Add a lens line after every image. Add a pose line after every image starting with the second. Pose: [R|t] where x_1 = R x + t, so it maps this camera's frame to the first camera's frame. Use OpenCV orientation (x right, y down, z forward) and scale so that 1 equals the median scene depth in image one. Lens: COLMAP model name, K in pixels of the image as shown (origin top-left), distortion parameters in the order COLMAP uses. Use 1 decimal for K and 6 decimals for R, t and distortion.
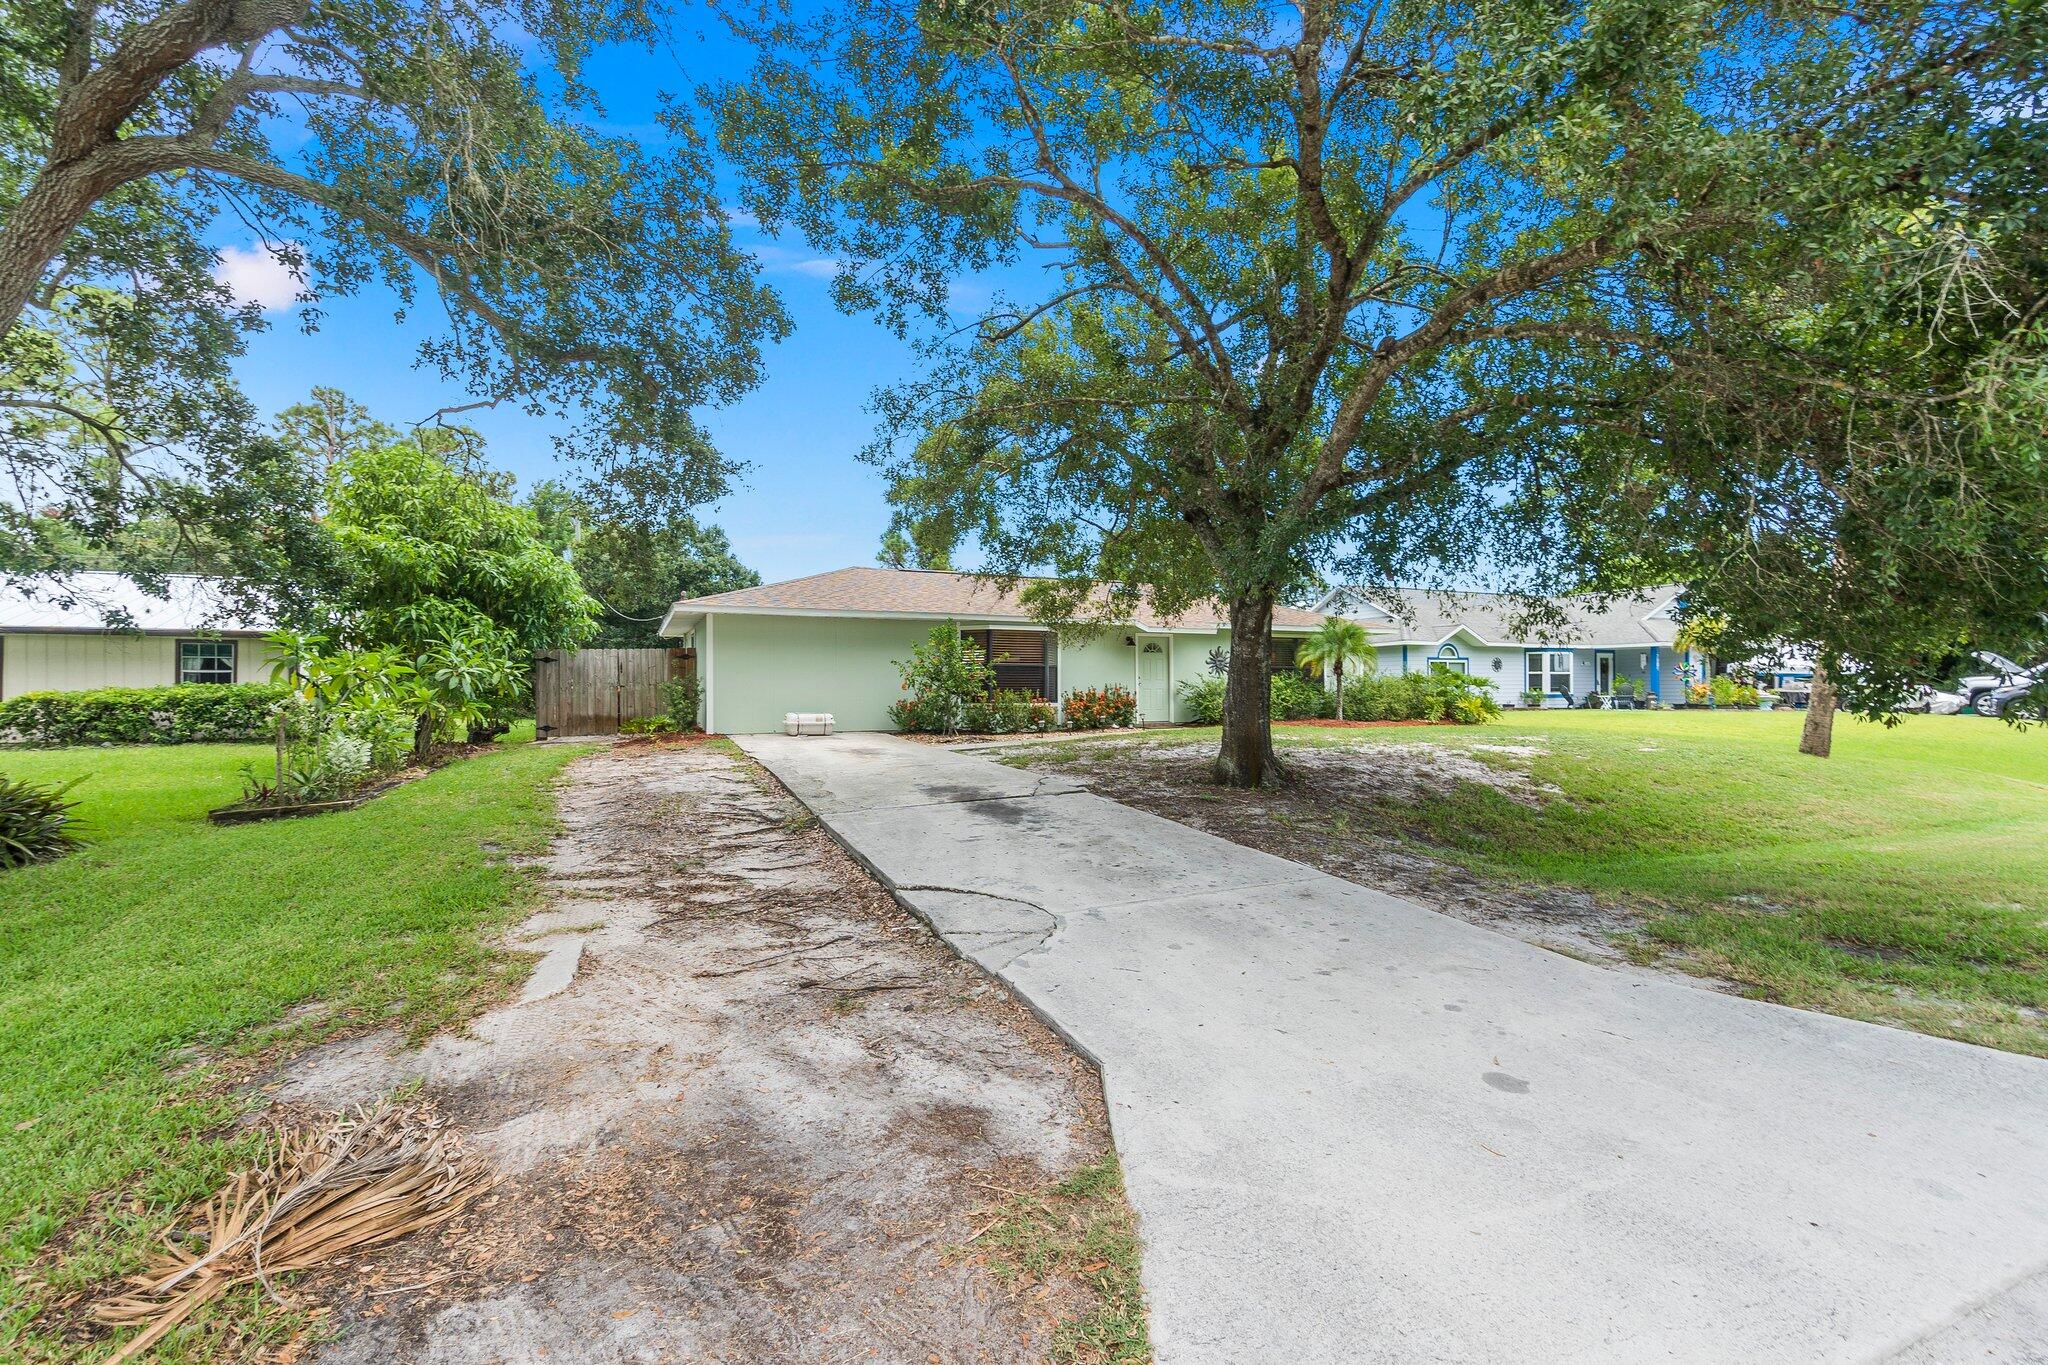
lens RADIAL K [[881.4, 0, 1032.3], [0, 881.4, 684.9], [0, 0, 1]] dist [-0.004180, -0.000089]
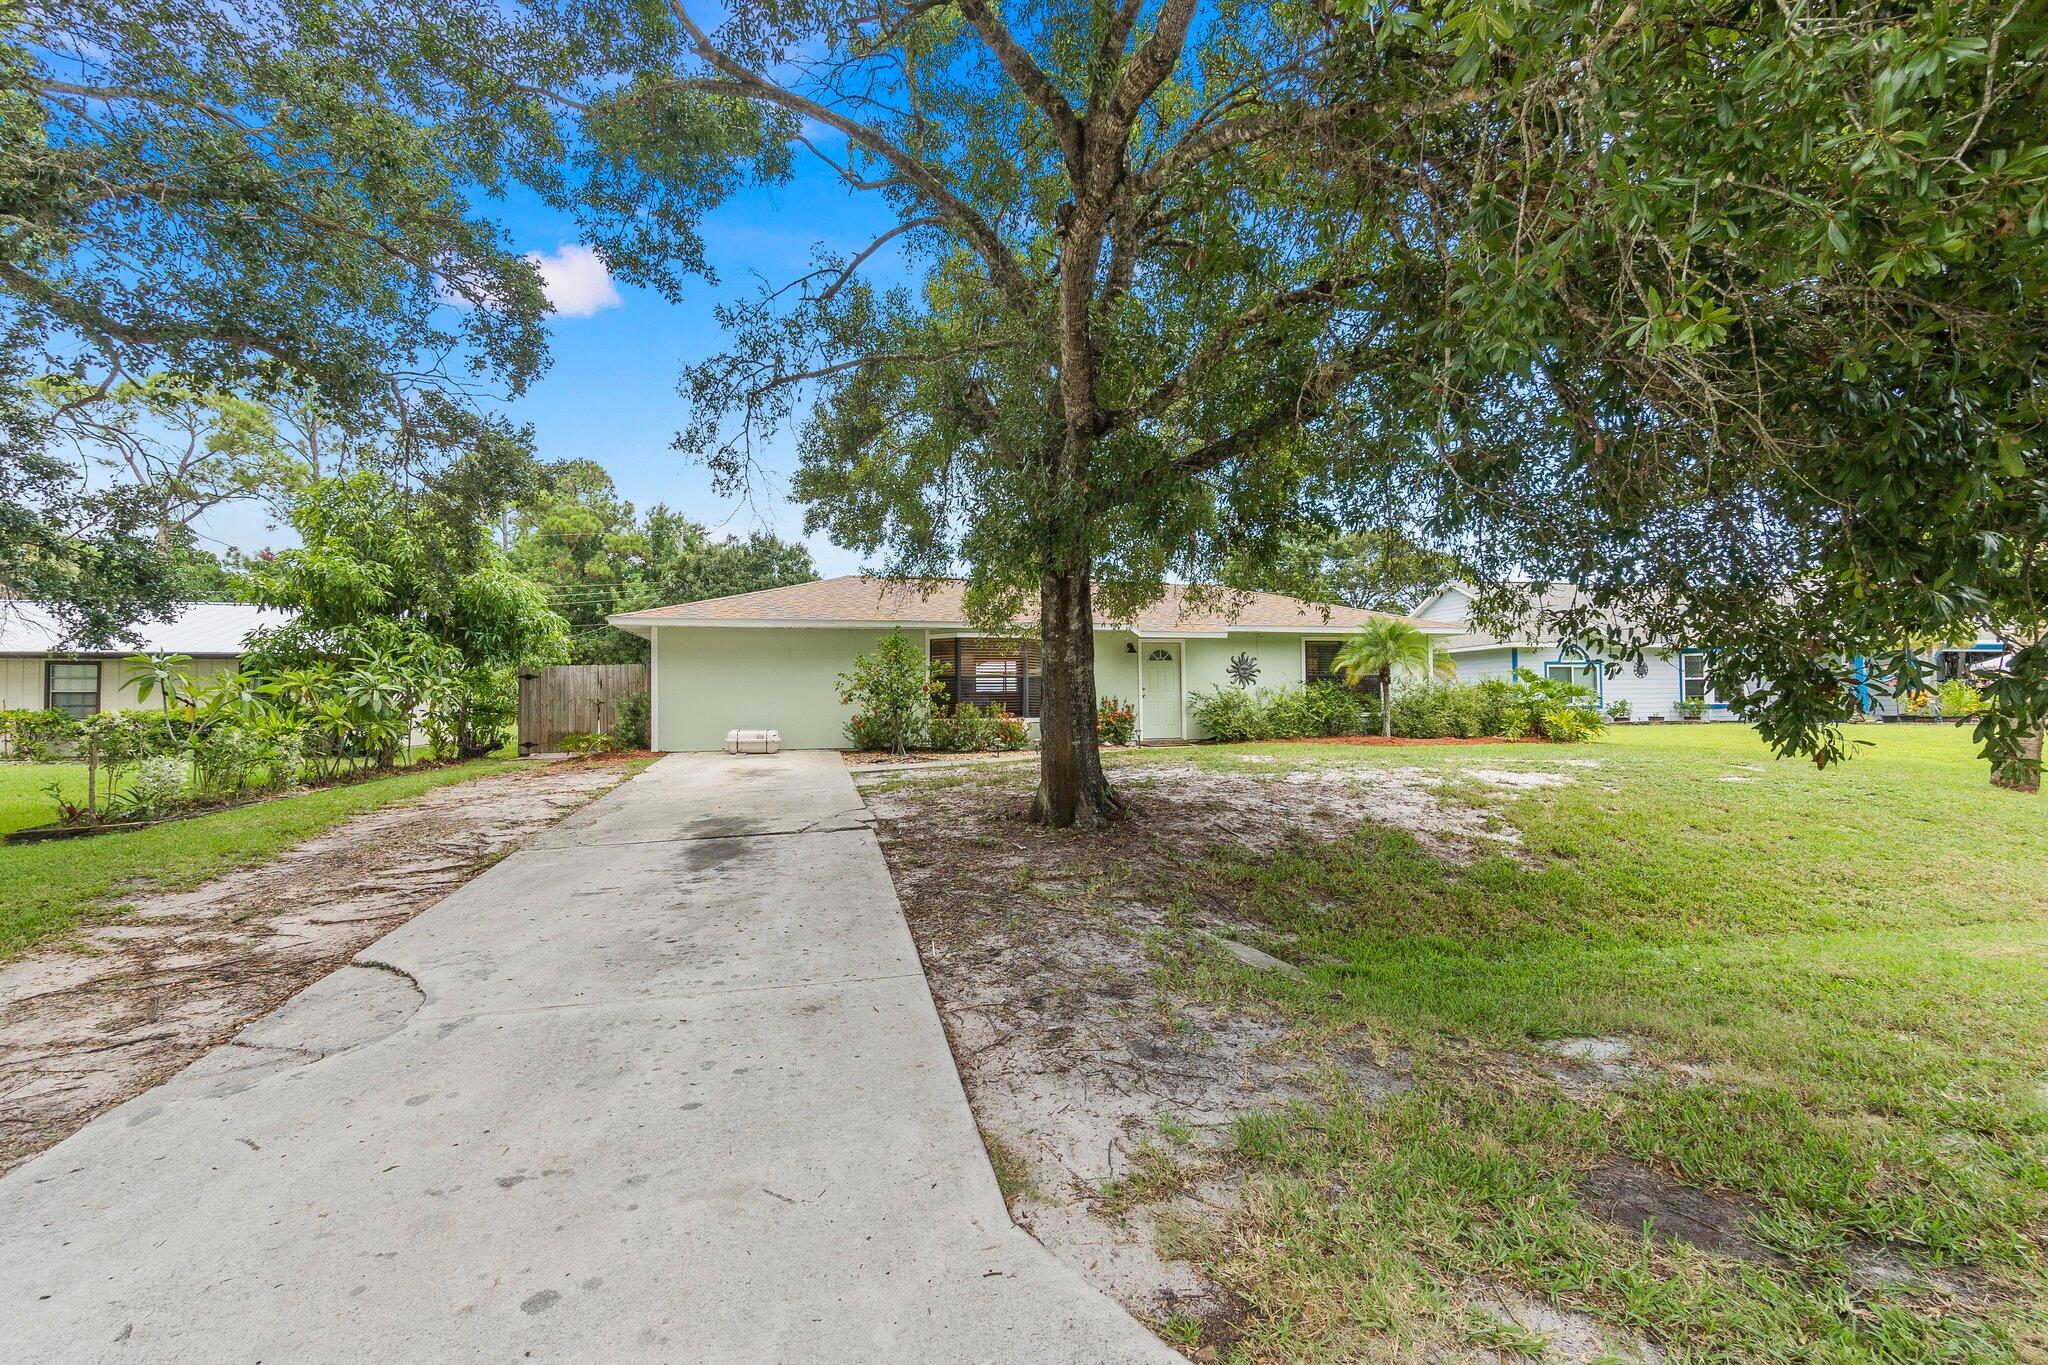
lens RADIAL K [[881.4, 0, 1024.4], [0, 881.4, 690.2], [0, 0, 1]] dist [-0.004180, -0.000089]
pose [[0.981069, -0.009277, -0.193437, 0.215967], [0.007482, 0.999922, -0.010012, 0.001207], [0.193515, 0.008375, 0.981062, 0.132229]]
